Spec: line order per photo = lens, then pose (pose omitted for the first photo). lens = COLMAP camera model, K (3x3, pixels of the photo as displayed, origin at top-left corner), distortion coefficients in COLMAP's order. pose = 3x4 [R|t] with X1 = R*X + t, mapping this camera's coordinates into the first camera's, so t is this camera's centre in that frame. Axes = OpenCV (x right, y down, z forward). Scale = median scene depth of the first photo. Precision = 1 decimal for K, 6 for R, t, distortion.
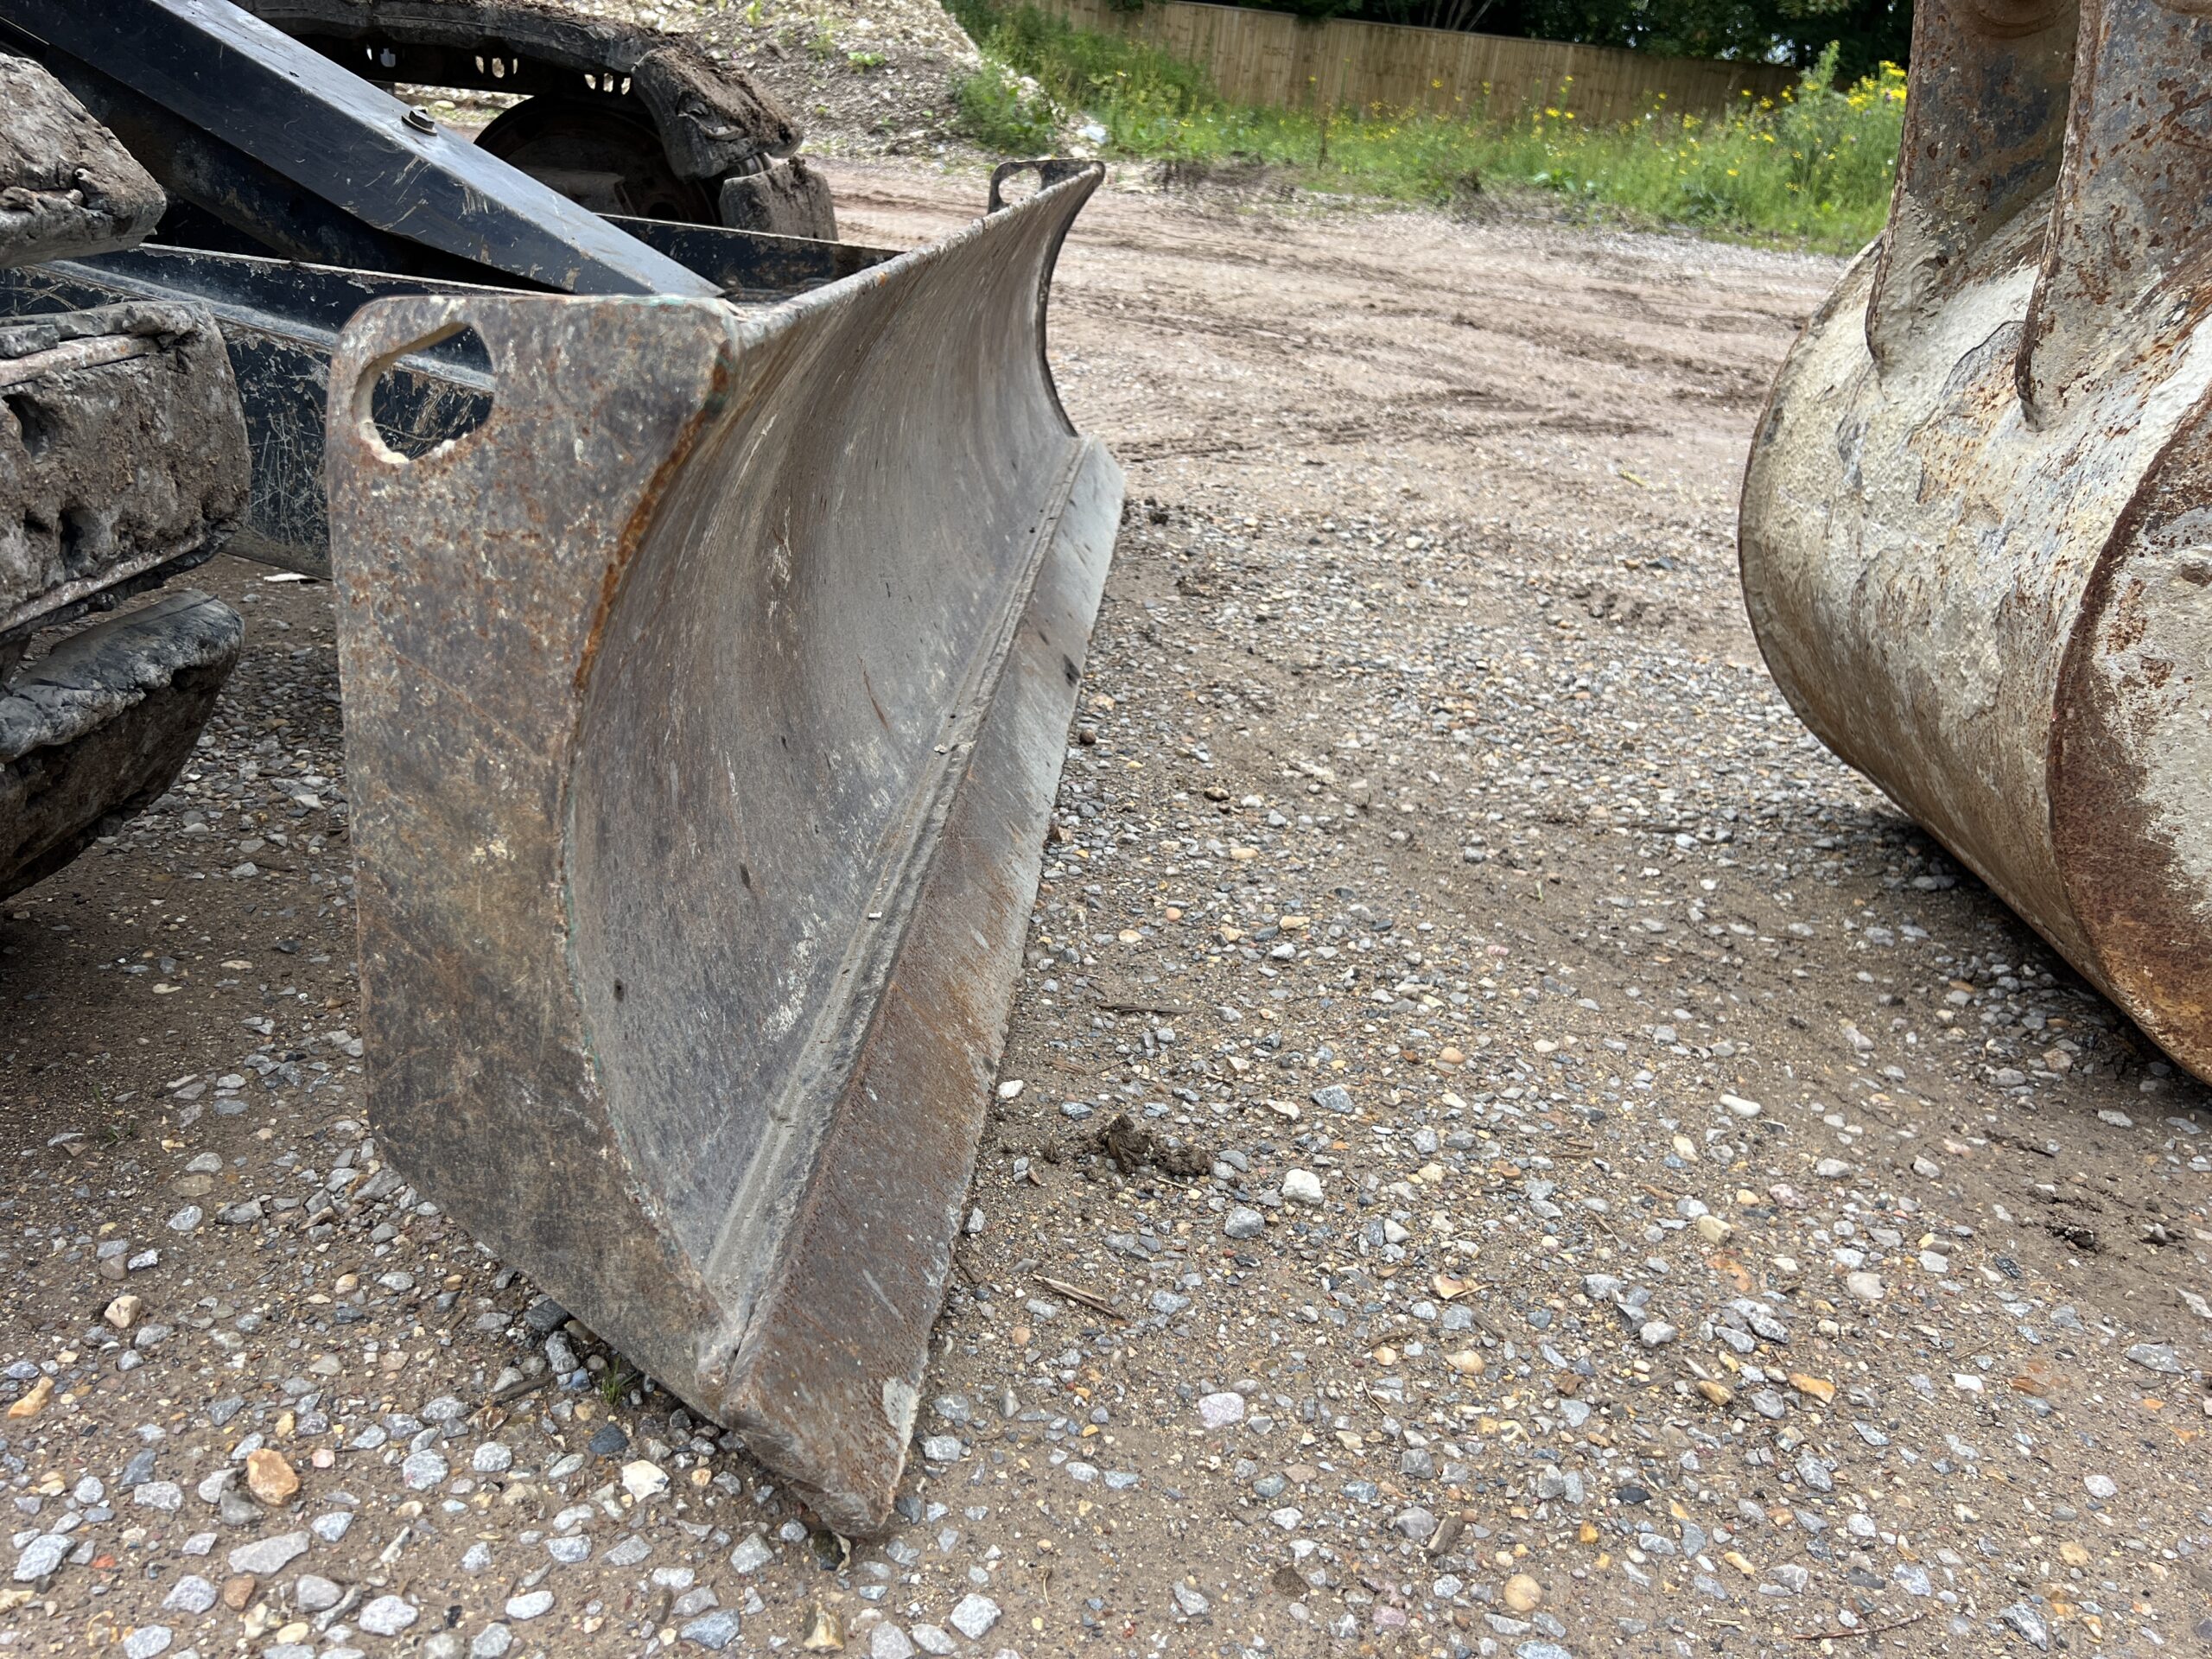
lens RADIAL K [[1658.8, 0, 1094.8], [0, 1658.8, 823.2], [0, 0, 1]] dist [0.055550, -0.067357]
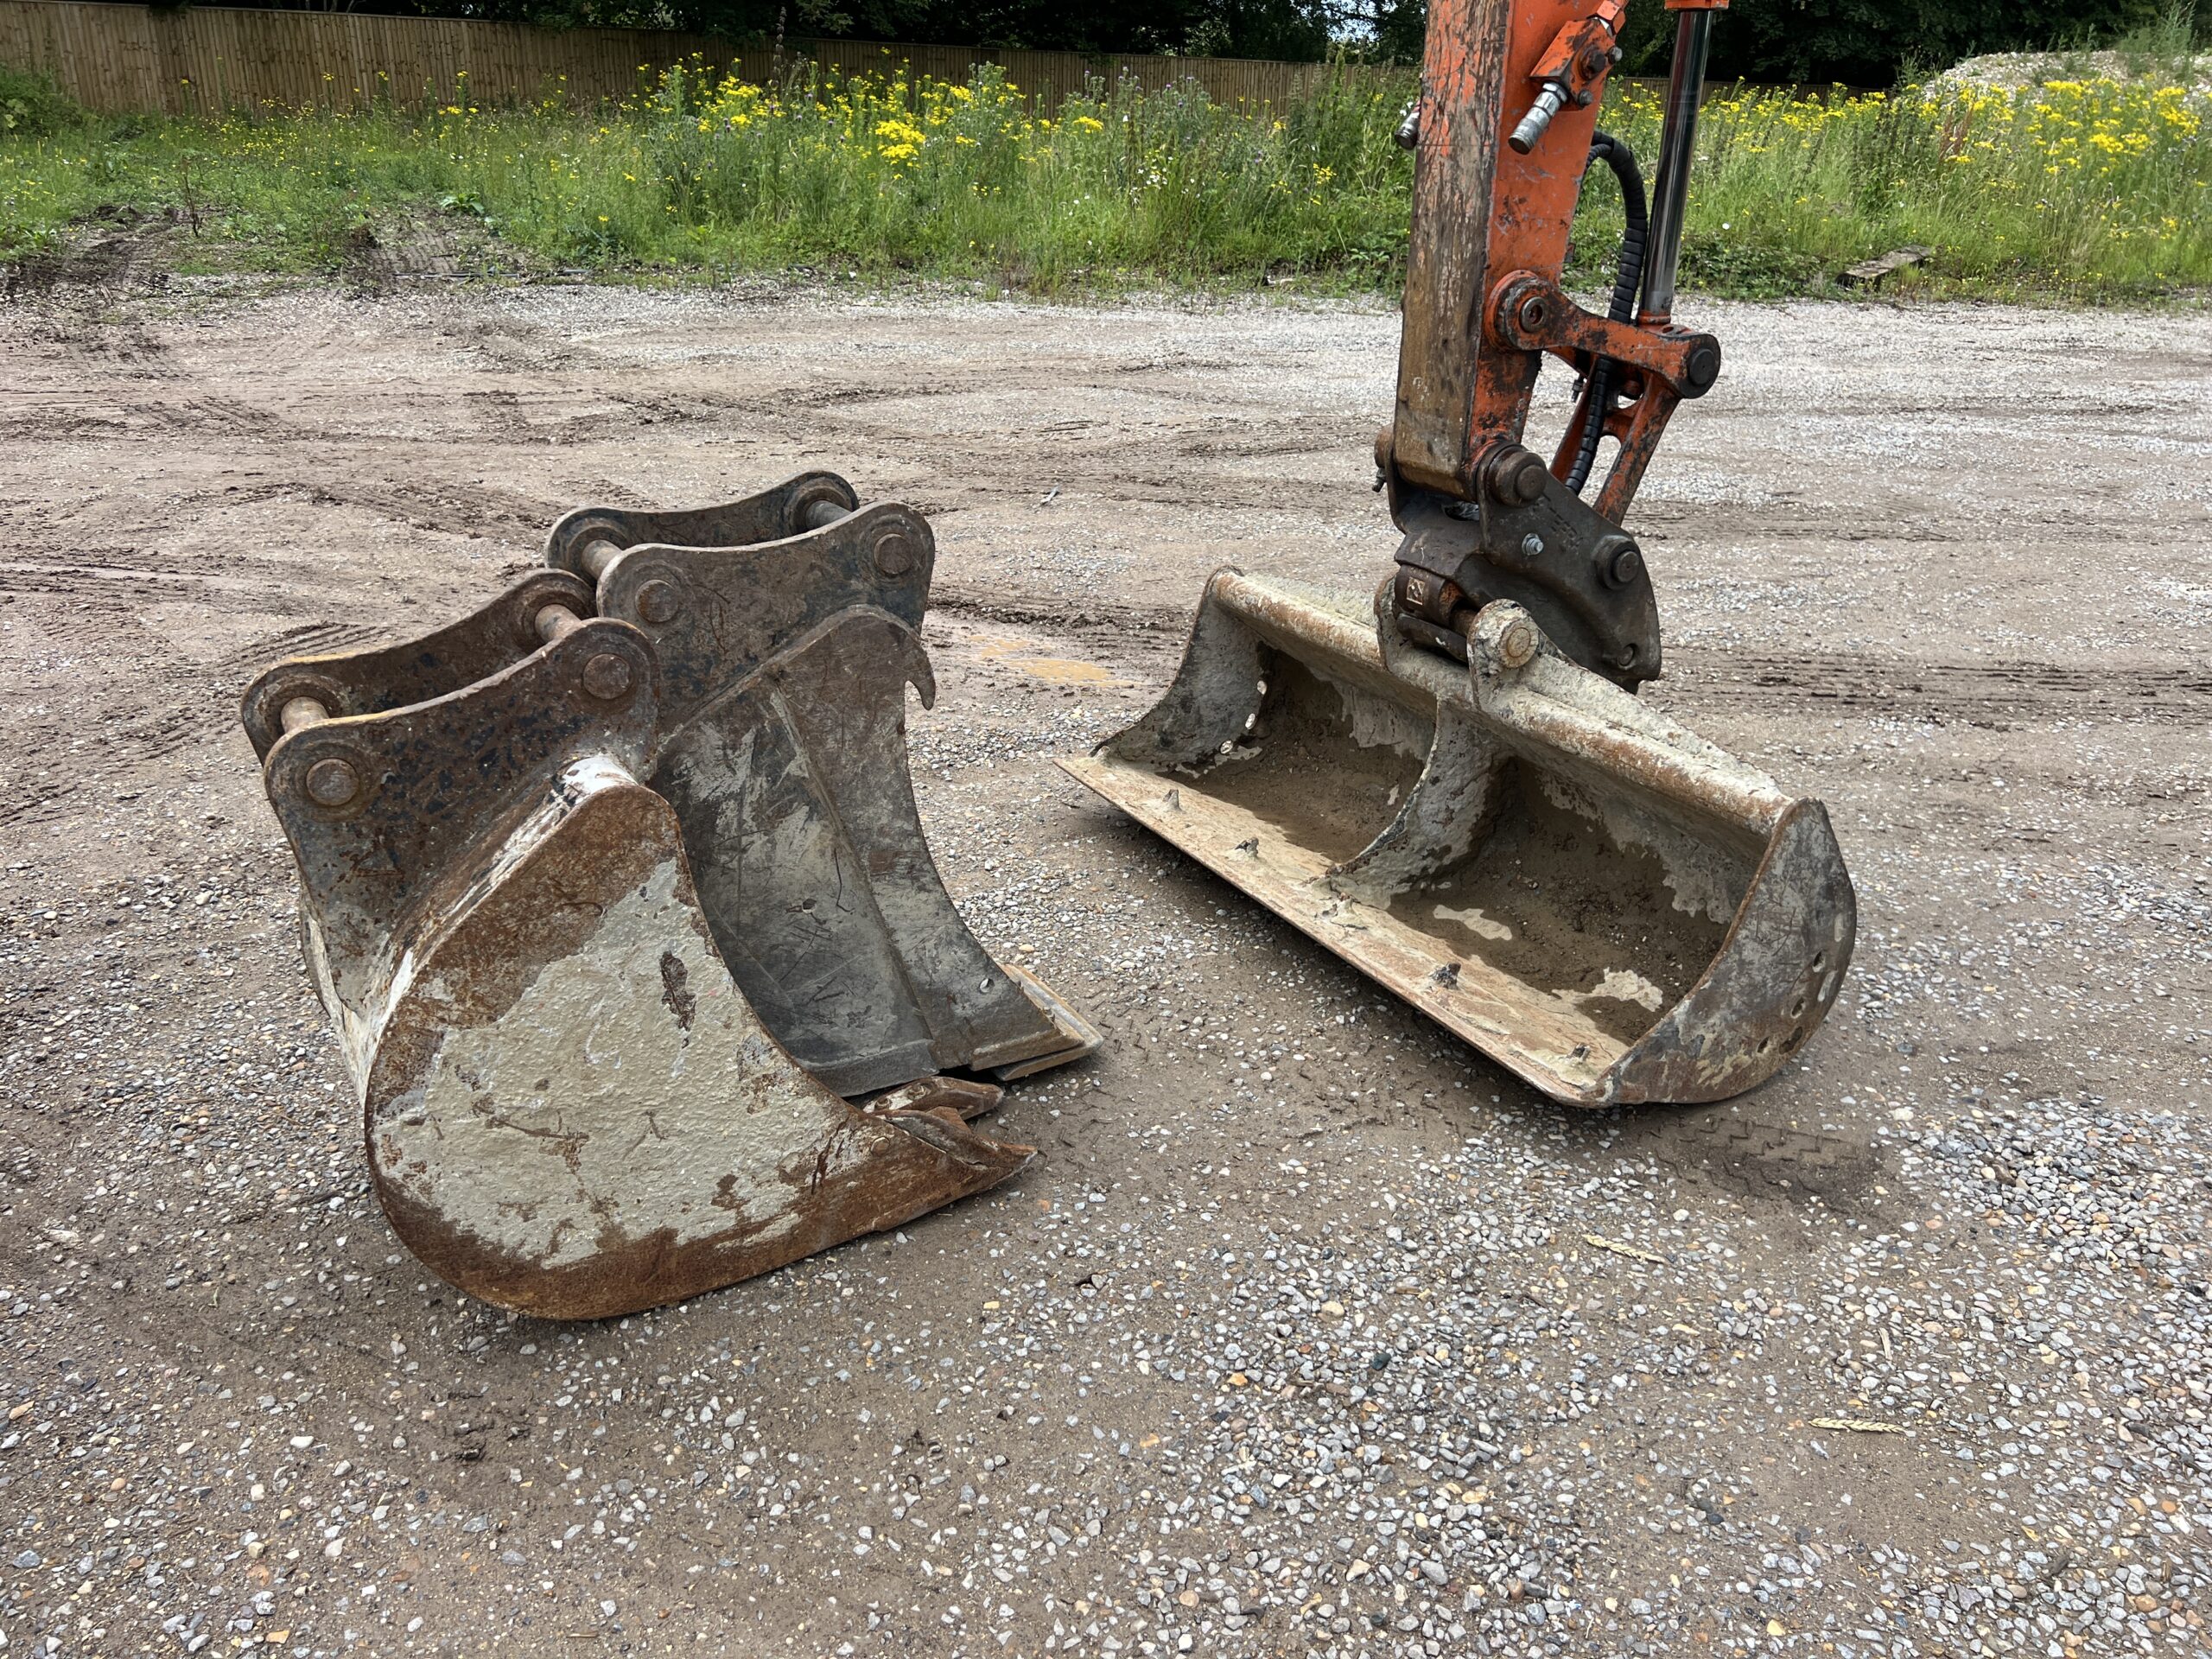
lens RADIAL K [[1658.8, 0, 1107.7], [0, 1658.8, 828.7], [0, 0, 1]] dist [0.055550, -0.067357]
pose [[0.845824, -0.283071, 0.452163, 0.211238], [0.260133, 0.958858, 0.113672, -0.183768], [-0.465738, 0.021476, 0.884662, -0.411922]]
